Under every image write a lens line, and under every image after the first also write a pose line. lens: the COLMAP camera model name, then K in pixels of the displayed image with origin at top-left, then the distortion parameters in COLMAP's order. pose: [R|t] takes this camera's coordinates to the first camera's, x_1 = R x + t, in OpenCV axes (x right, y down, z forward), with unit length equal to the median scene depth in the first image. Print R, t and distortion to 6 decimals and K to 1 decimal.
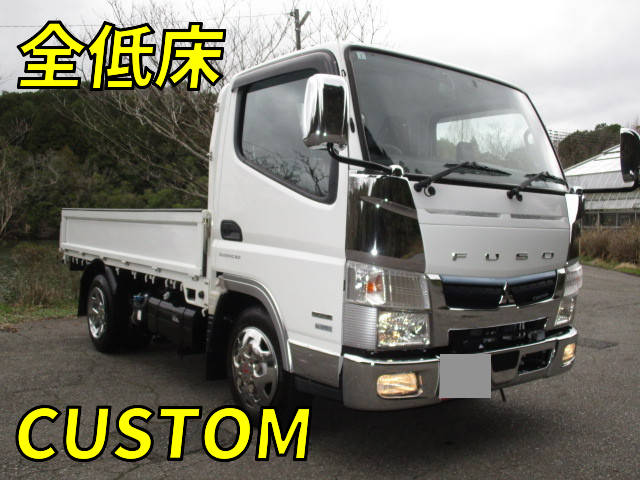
lens RADIAL K [[790.7, 0, 320.3], [0, 790.7, 239.2], [0, 0, 1]] dist [-0.143421, 0.000000]
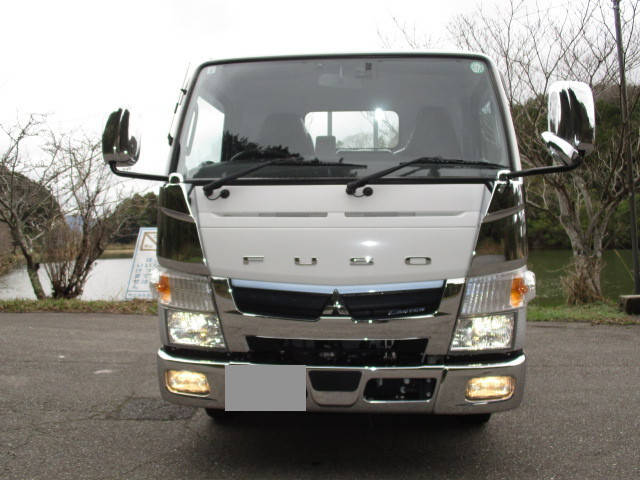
lens RADIAL K [[790.7, 0, 320.2], [0, 790.7, 239.9], [0, 0, 1]] dist [-0.143421, 0.000000]
pose [[0.619530, -0.017393, -0.784780, 0.904164], [0.004910, 0.999821, -0.018283, 0.013997], [0.784957, 0.007473, 0.619505, 0.431713]]
